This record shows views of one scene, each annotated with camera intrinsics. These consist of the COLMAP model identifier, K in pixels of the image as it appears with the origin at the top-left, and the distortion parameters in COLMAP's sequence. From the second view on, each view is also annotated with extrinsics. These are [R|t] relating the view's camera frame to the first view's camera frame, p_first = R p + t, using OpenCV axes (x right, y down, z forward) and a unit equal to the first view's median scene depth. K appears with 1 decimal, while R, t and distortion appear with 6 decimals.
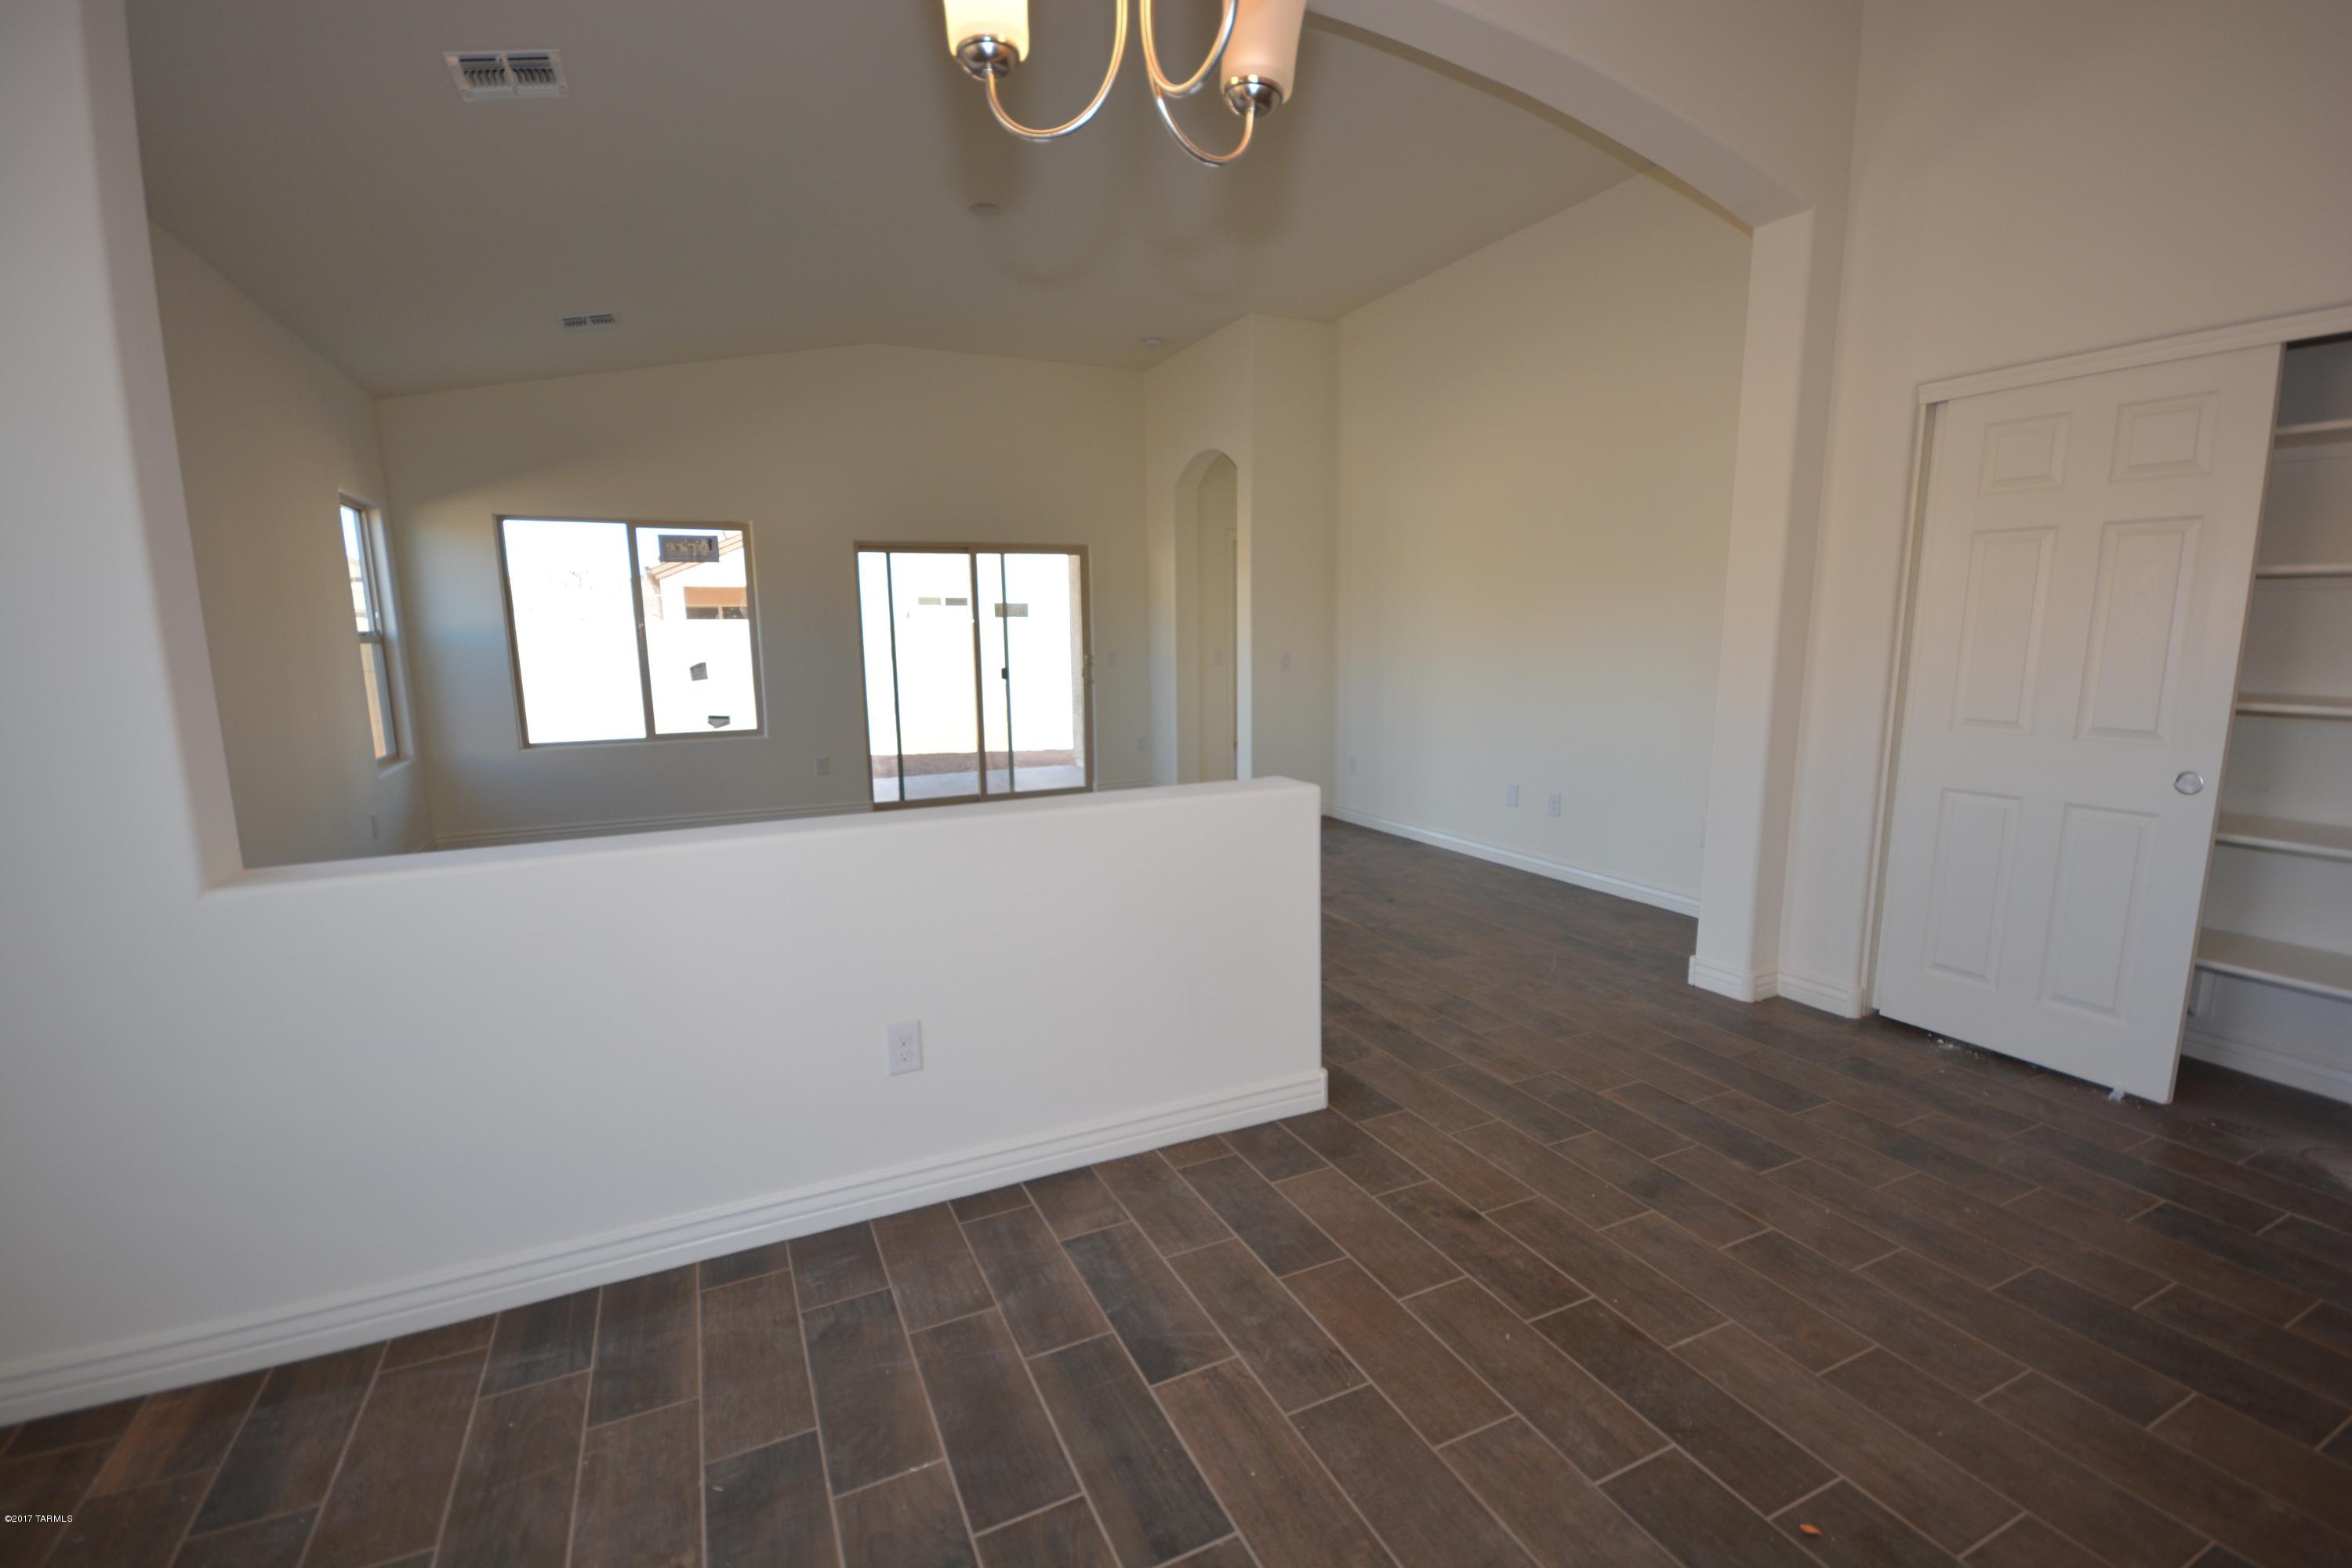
lens RADIAL K [[1028.4, 0, 1194.1], [0, 1028.4, 791.7], [0, 0, 1]] dist [-0.001752, -0.003887]
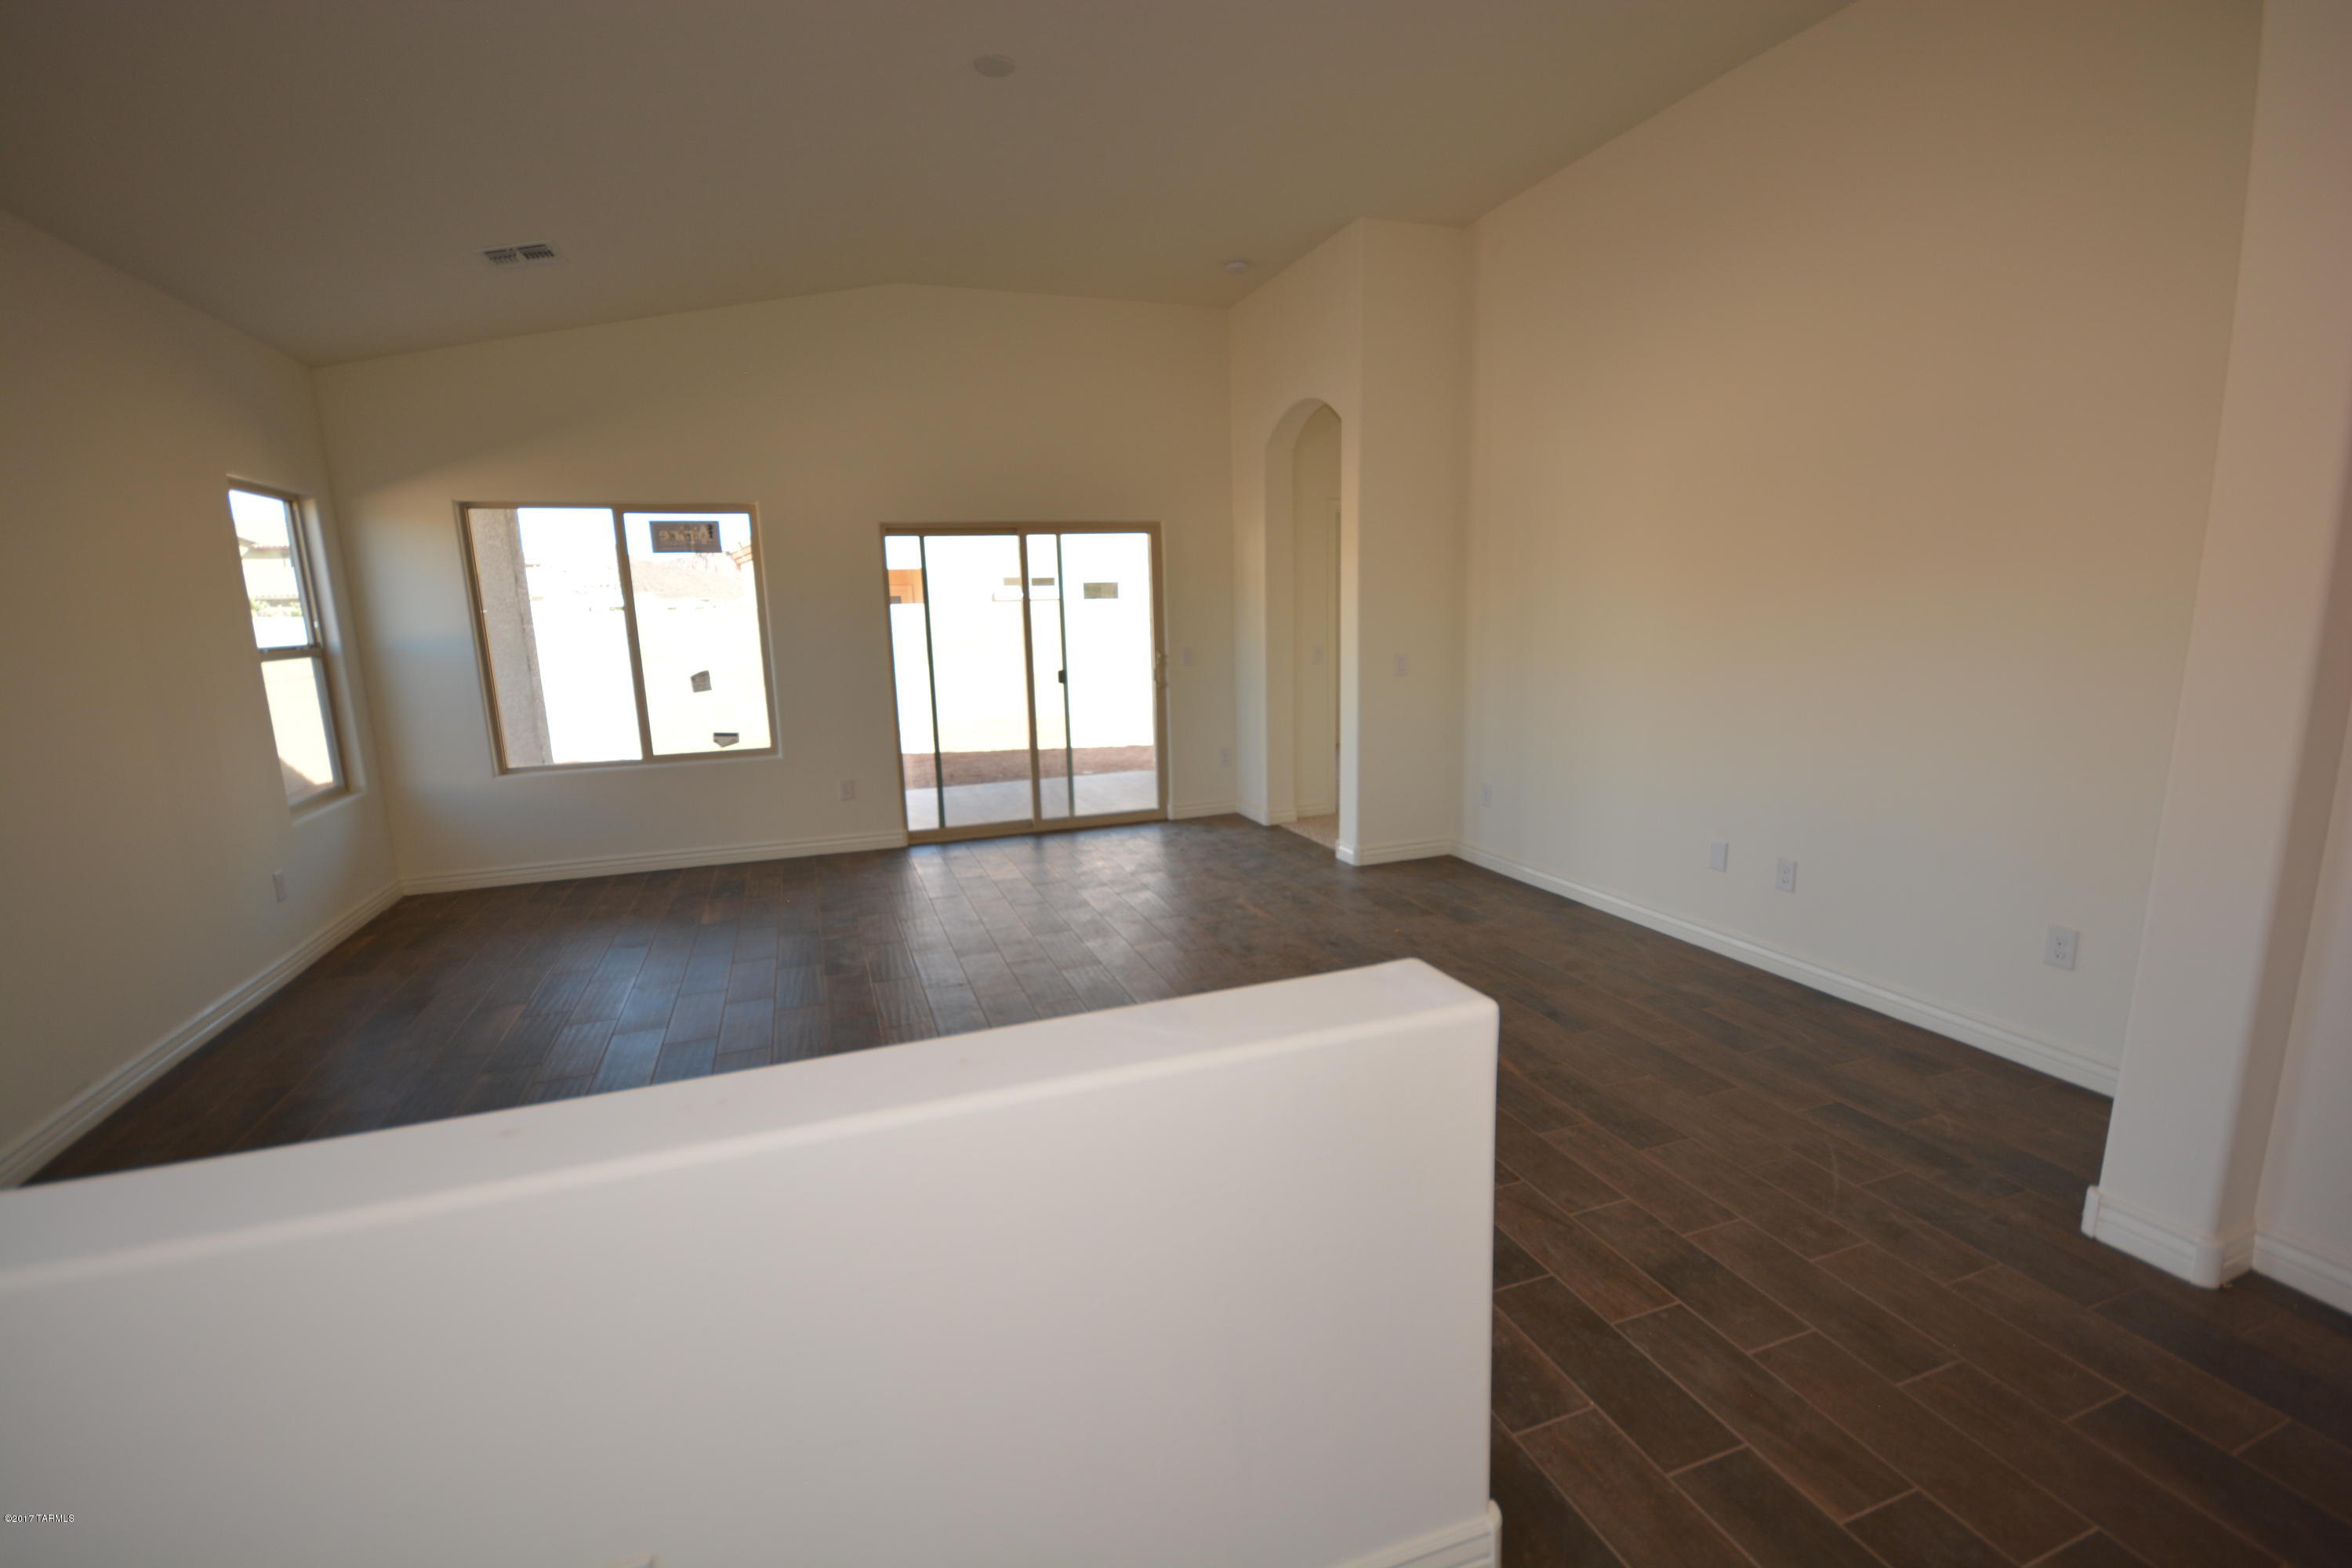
lens RADIAL K [[1028.4, 0, 1187.5], [0, 1028.4, 788.4], [0, 0, 1]] dist [-0.001752, -0.003887]
pose [[0.994389, 0.006018, -0.105611, 0.009048], [-0.003554, 0.999717, 0.023503, -0.050433], [0.105723, -0.022996, 0.994130, 0.196382]]
